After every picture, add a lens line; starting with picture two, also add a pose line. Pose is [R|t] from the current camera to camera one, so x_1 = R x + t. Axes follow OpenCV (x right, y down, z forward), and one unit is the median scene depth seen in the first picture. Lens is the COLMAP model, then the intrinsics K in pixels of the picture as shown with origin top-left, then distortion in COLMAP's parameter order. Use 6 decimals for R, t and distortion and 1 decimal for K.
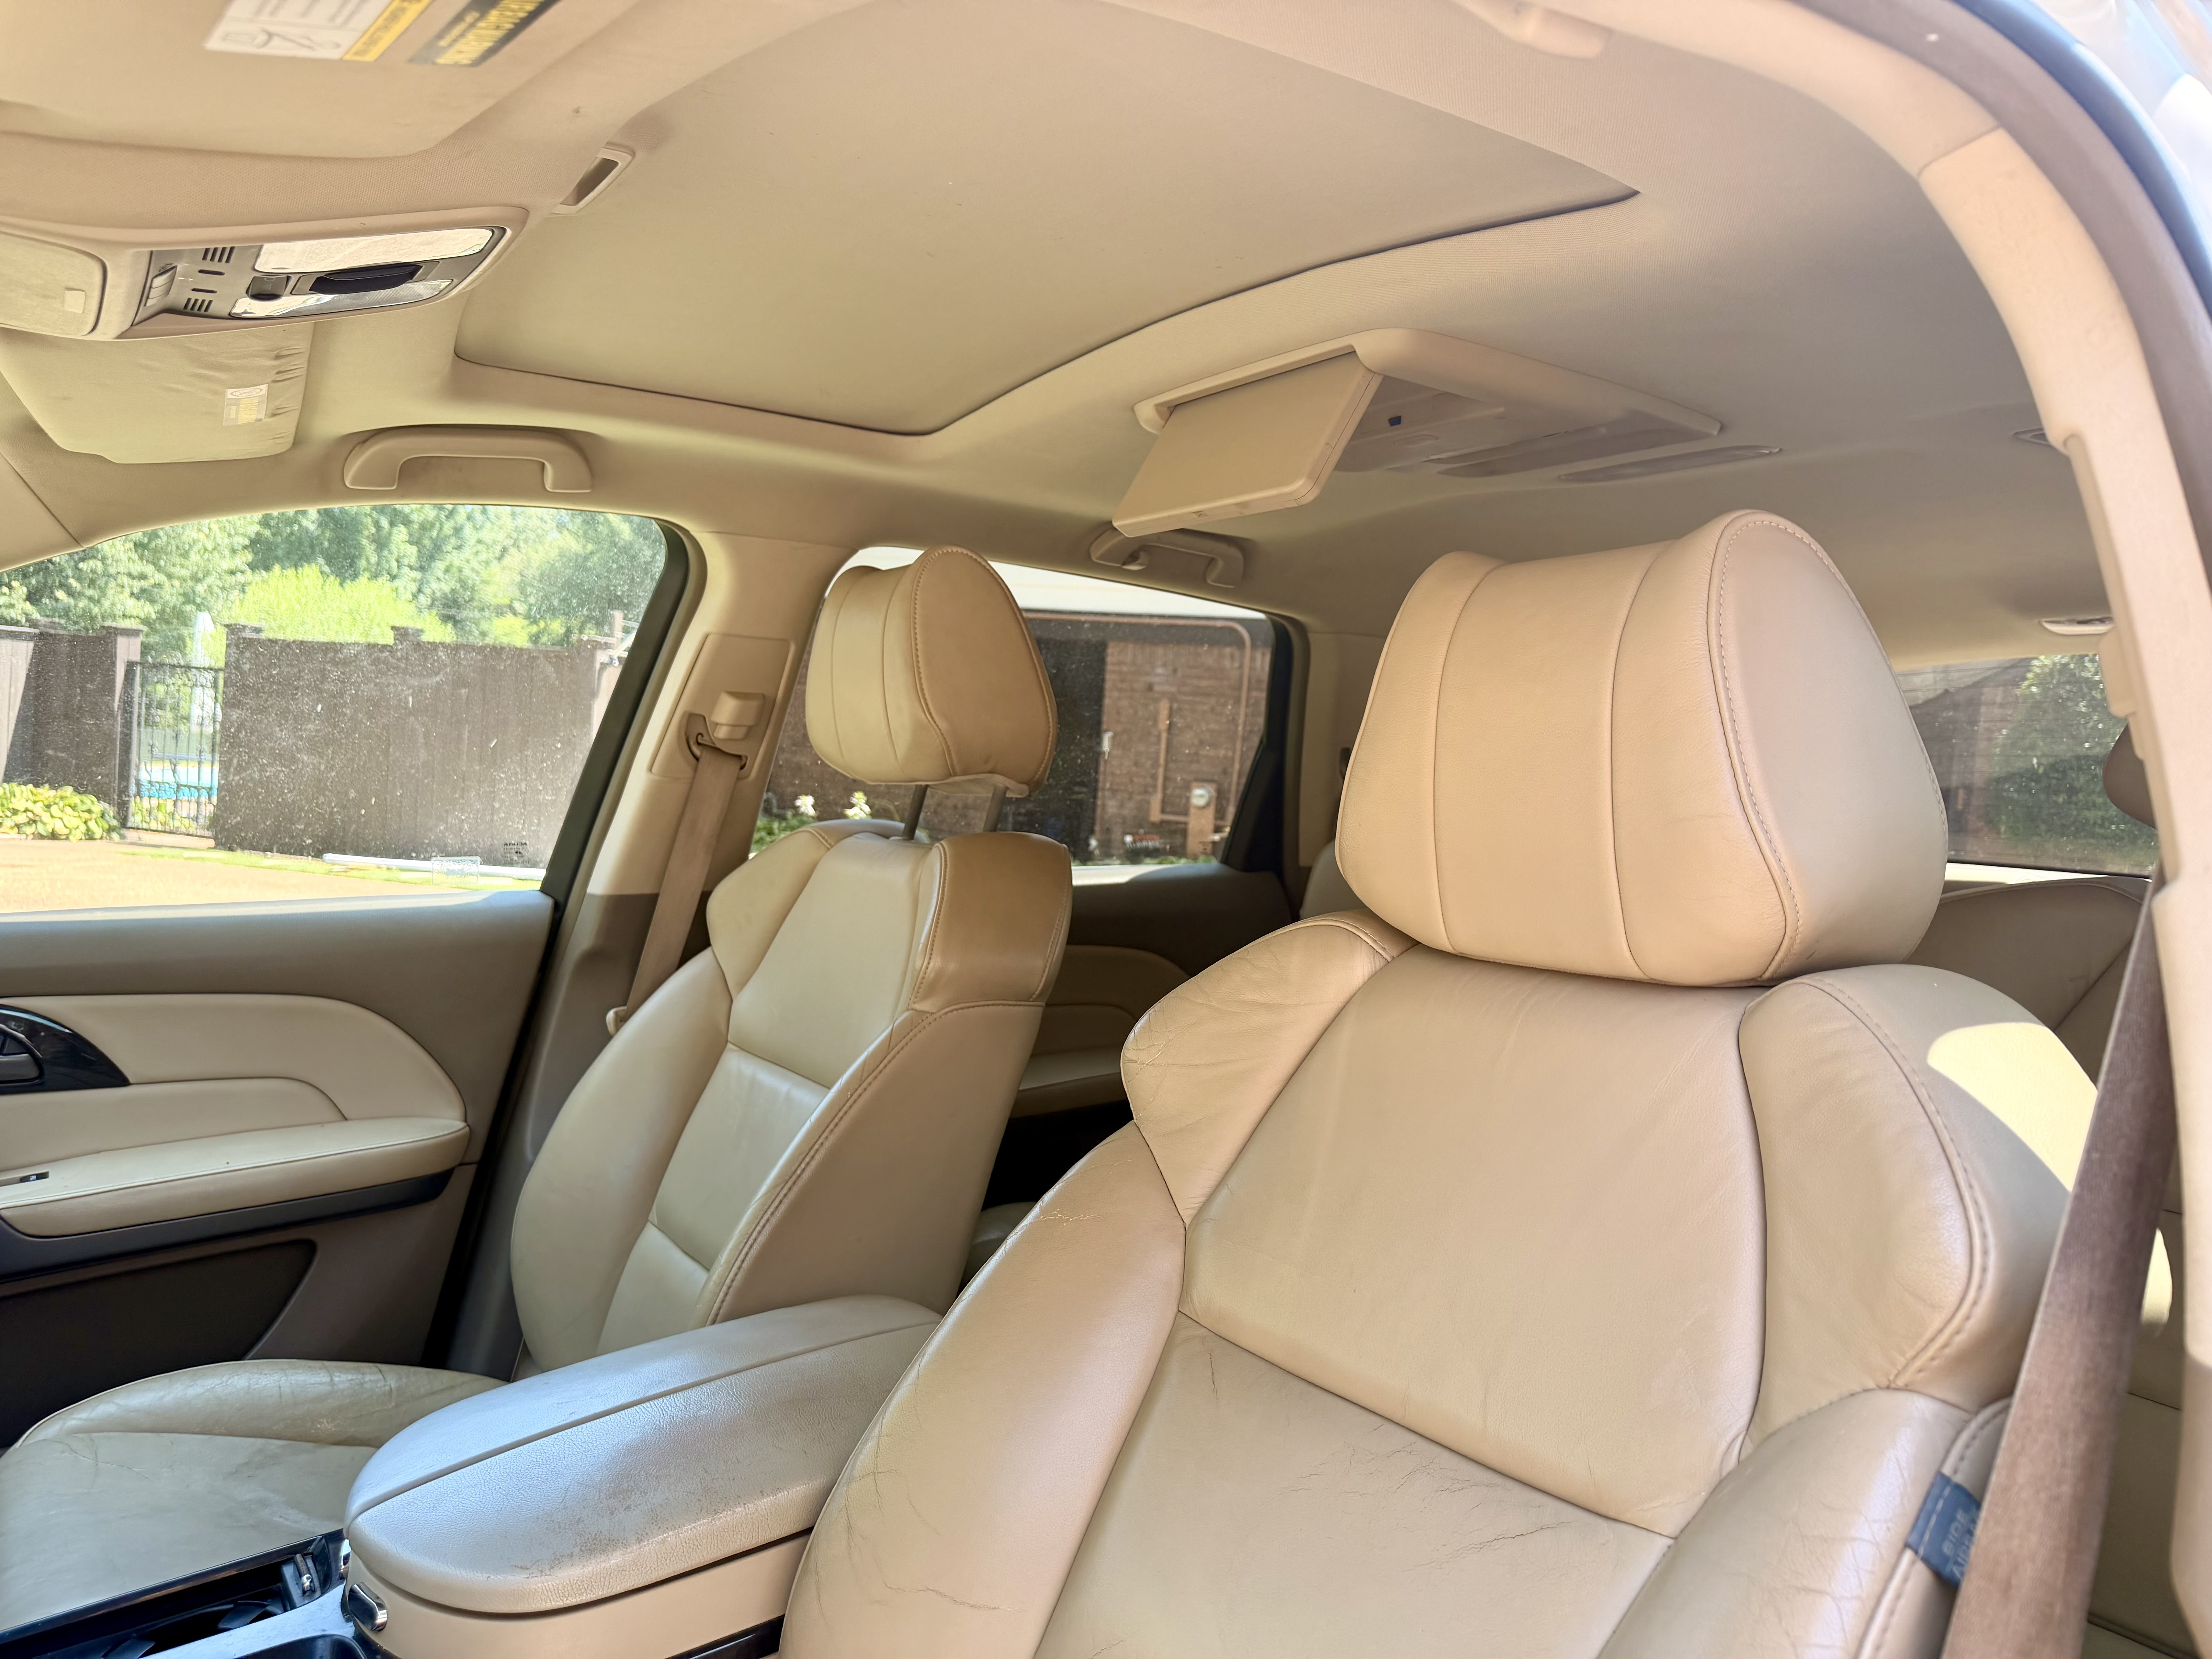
lens RADIAL K [[1528.2, 0, 1106.0], [0, 1528.2, 829.5], [0, 0, 1]] dist [-0.000567, -0.078908]
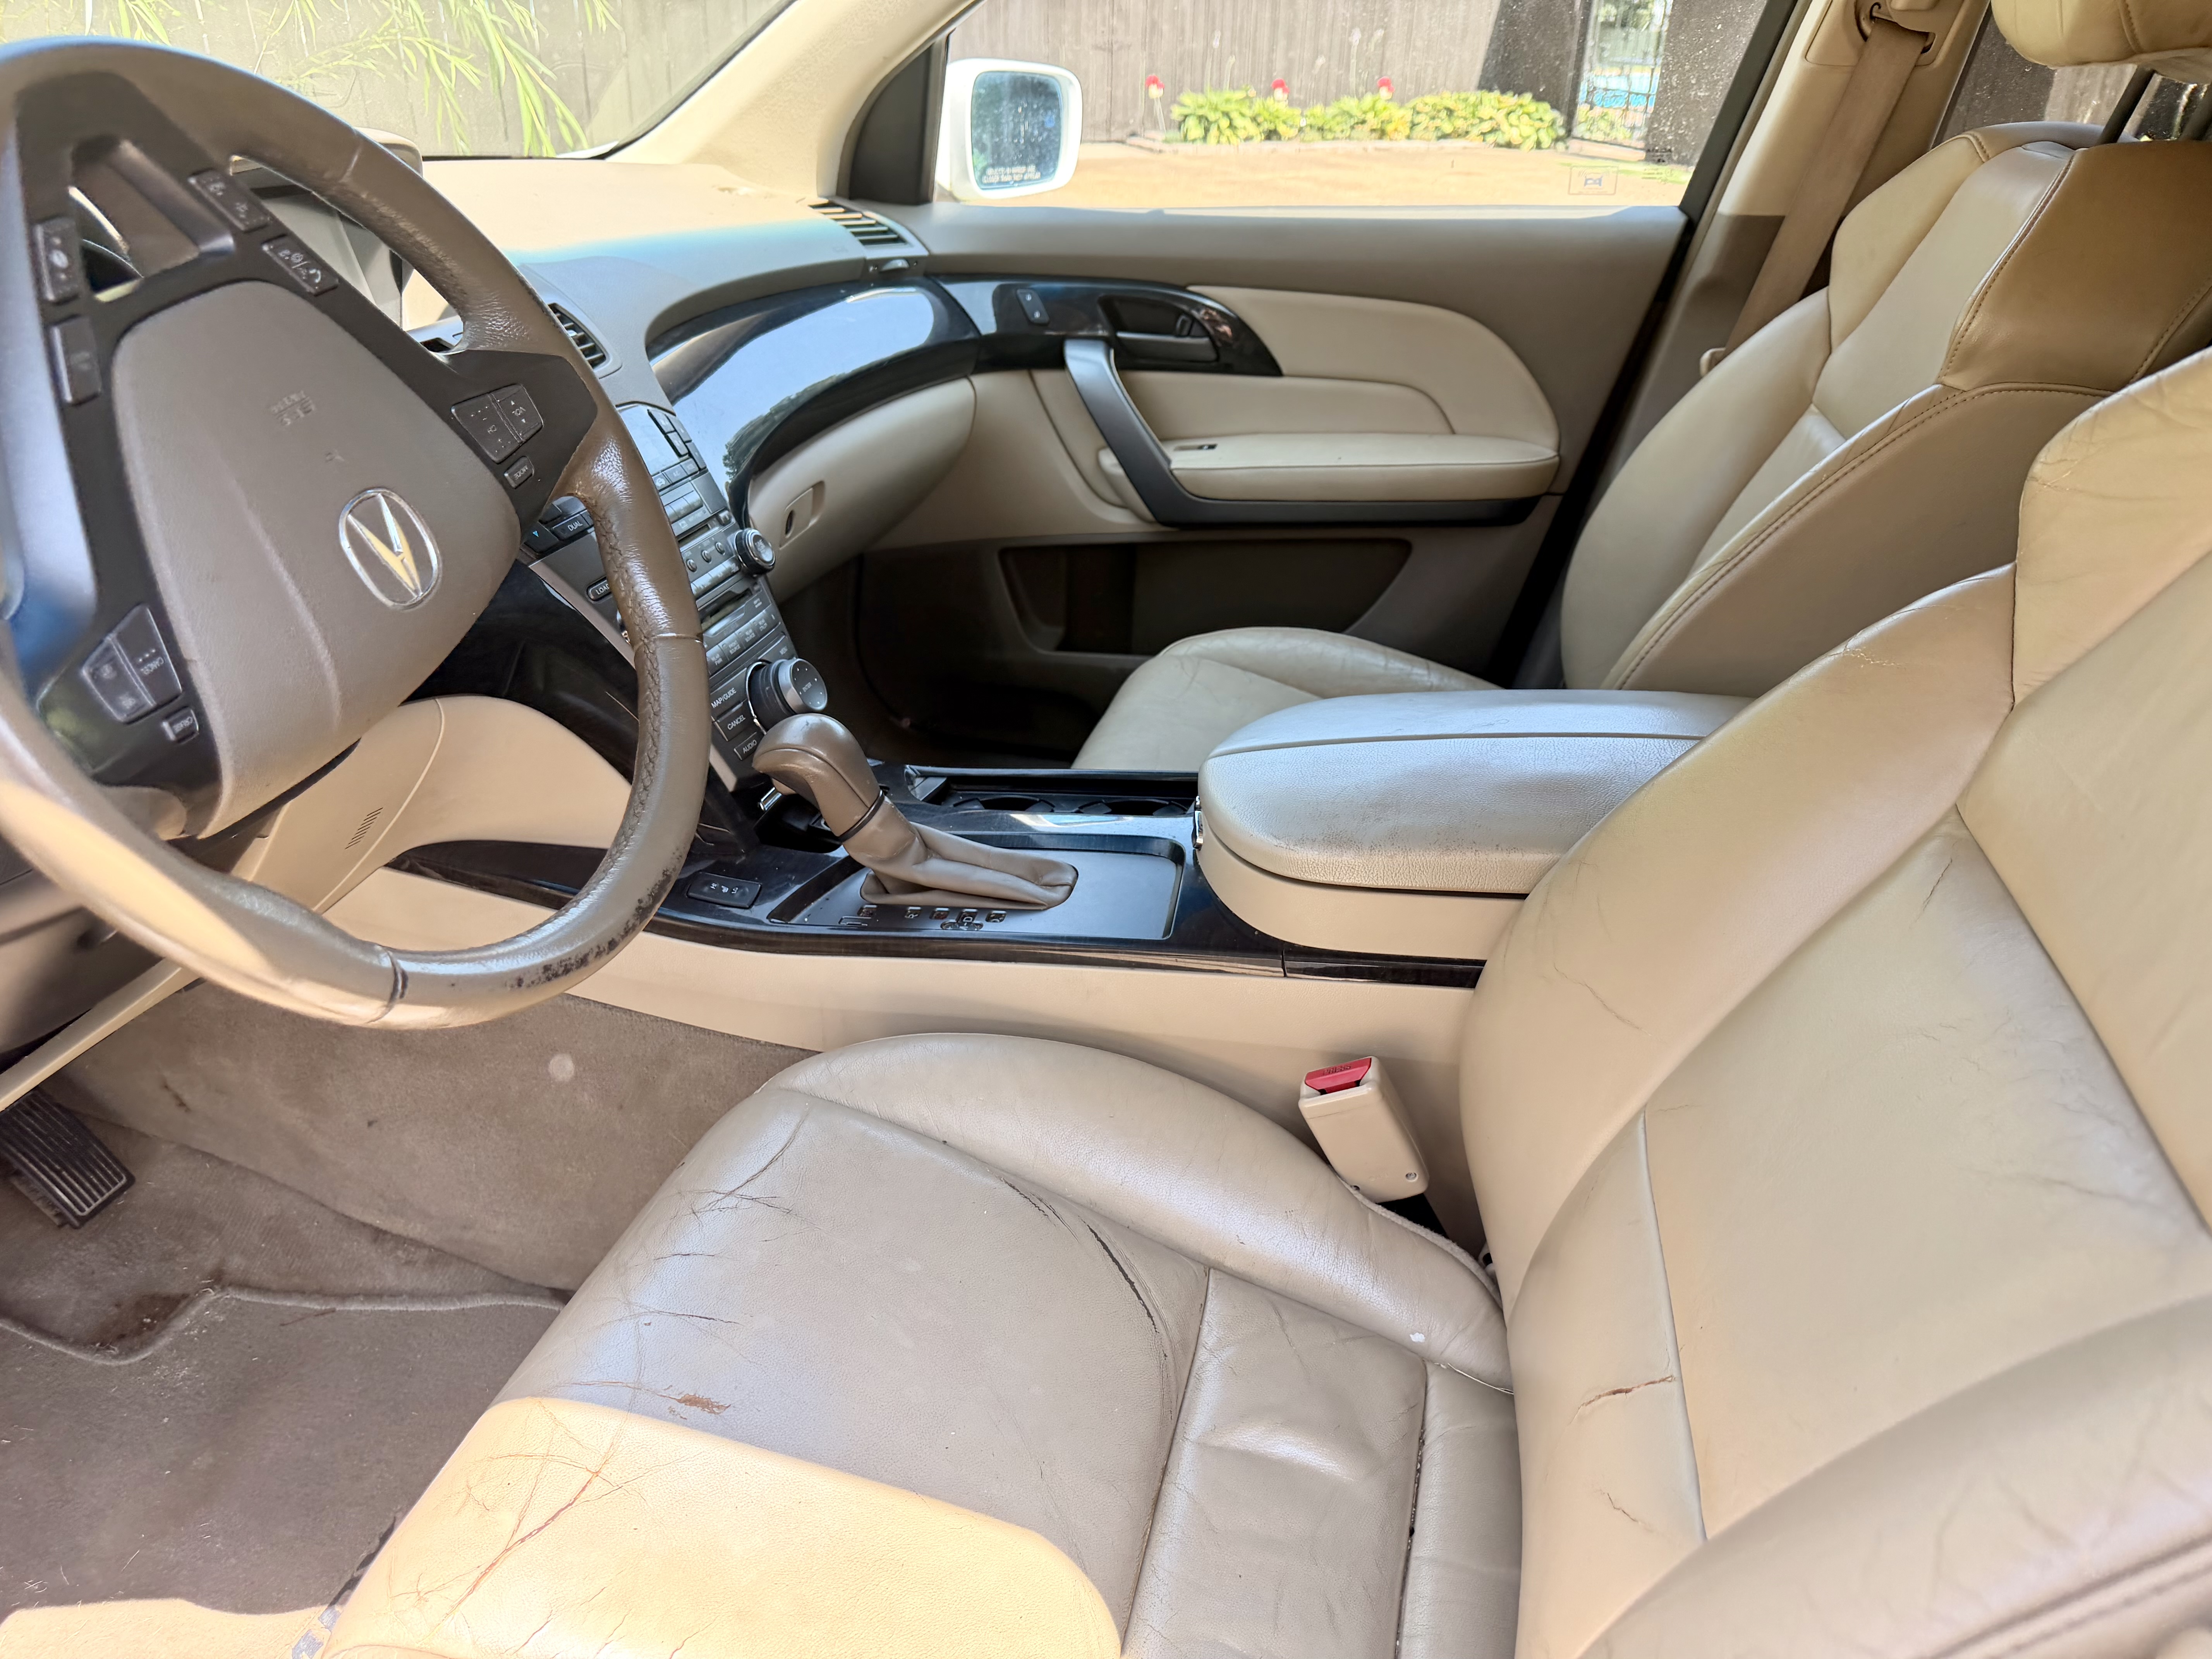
lens RADIAL K [[1541.2, 0, 1106.0], [0, 1541.2, 829.5], [0, 0, 1]] dist [-0.005218, -0.006637]
pose [[0.661636, 0.315387, -0.680272, 0.152722], [-0.010718, 0.911125, 0.411990, 0.004719], [0.749749, -0.265296, 0.606213, 0.101617]]
